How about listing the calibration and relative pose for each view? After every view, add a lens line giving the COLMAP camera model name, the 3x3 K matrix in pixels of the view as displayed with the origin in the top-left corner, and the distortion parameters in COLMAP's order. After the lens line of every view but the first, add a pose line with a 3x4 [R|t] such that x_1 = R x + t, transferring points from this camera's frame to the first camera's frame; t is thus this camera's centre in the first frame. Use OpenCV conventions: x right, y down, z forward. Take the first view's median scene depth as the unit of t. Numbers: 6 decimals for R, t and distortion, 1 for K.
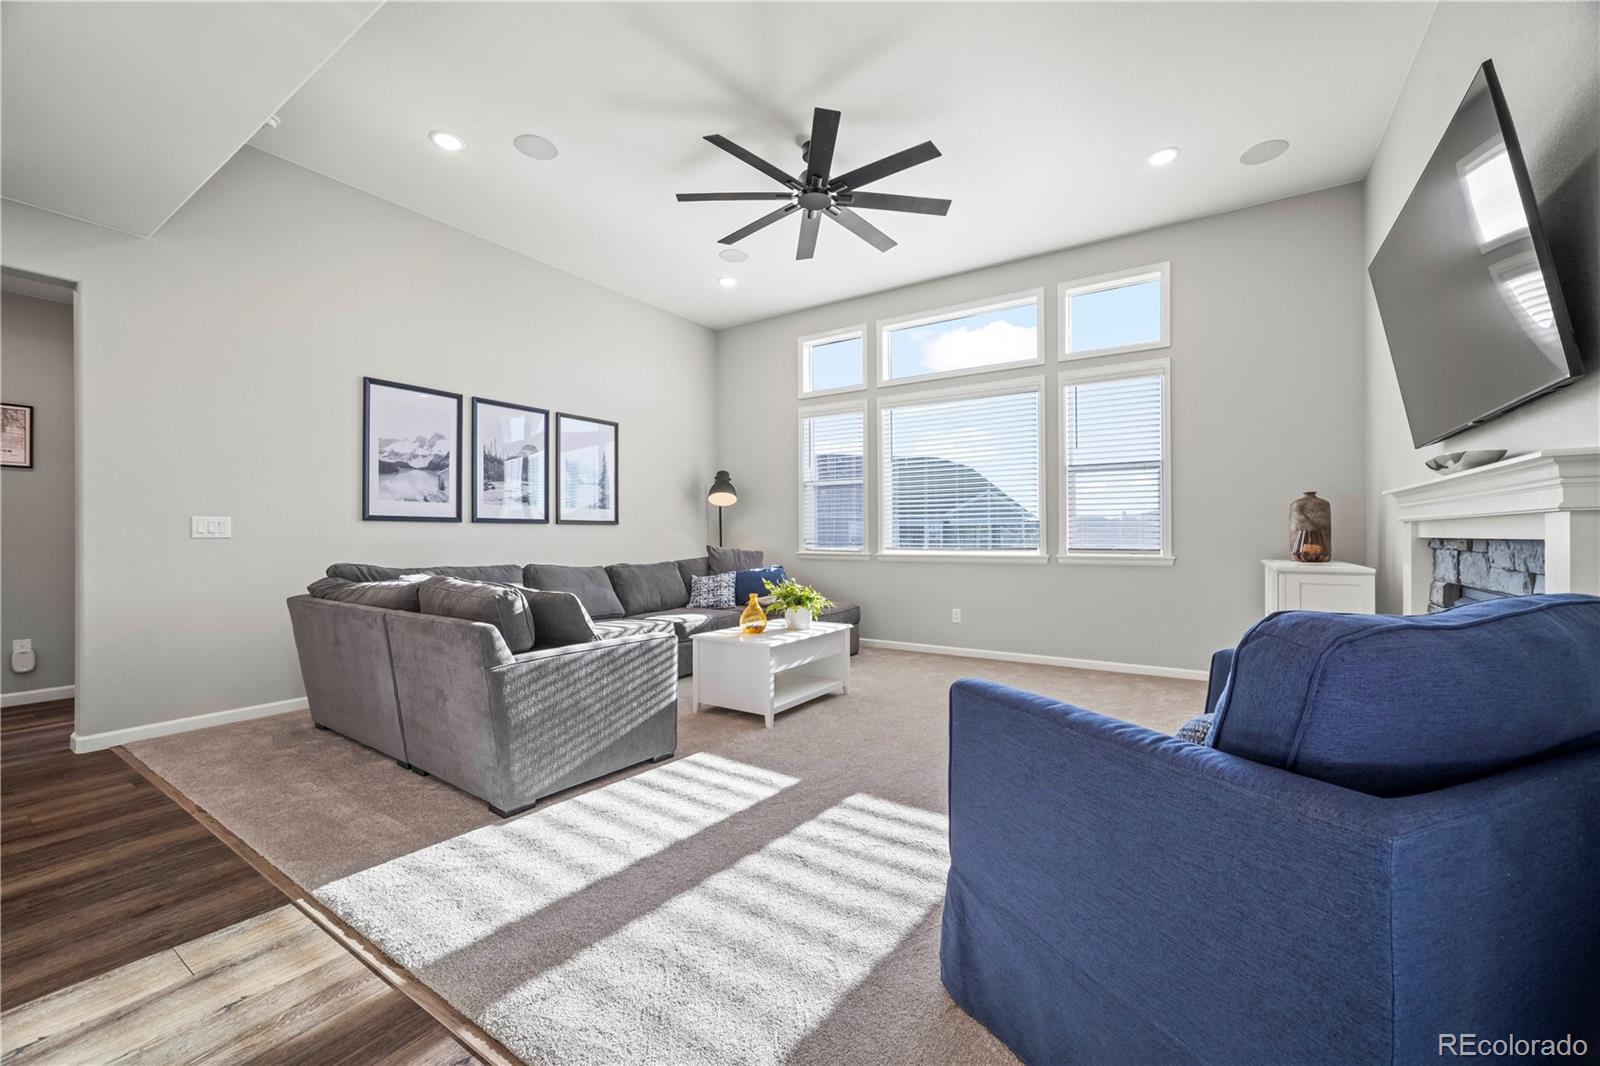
lens RADIAL K [[632.2, 0, 803.8], [0, 632.2, 531.1], [0, 0, 1]] dist [-0.000959, 0.000159]
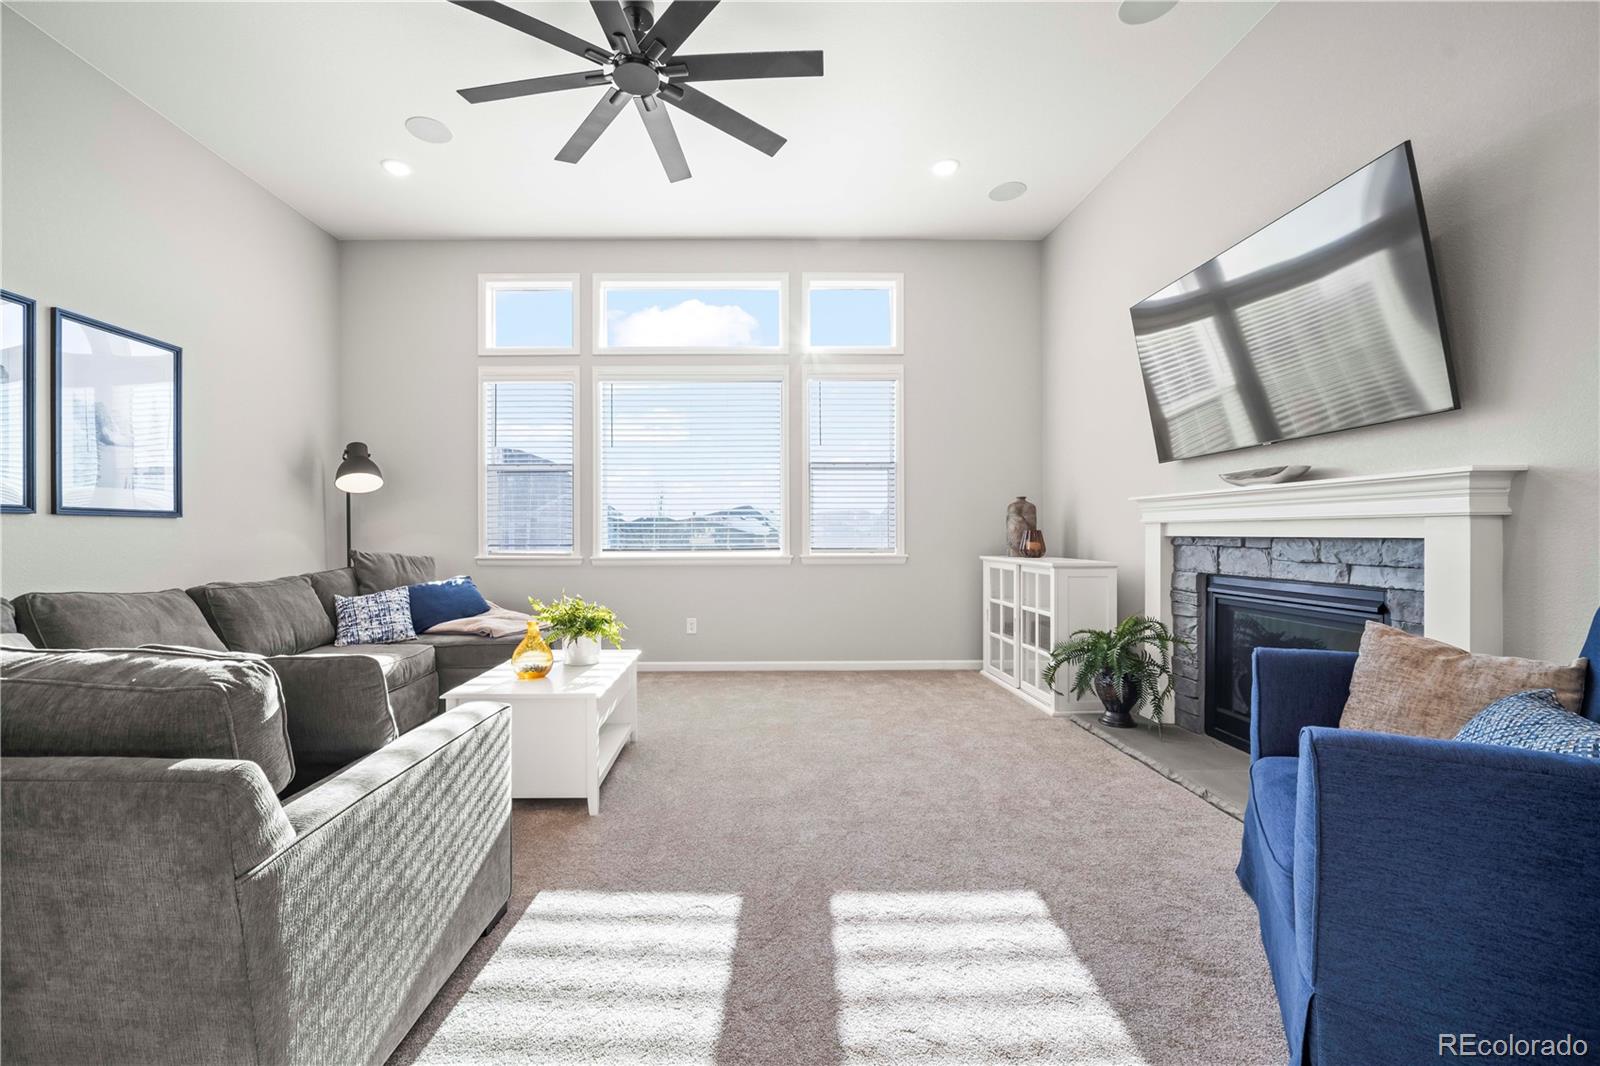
lens RADIAL K [[660.0, 0, 800.0], [0, 660.0, 533.0], [0, 0, 1]] dist [-0.026892, 0.013279]
pose [[0.832408, 0.000203, 0.554163, -0.169287], [-0.002972, 0.999987, 0.004098, 0.000597], [-0.554155, -0.005058, 0.832398, 0.181798]]
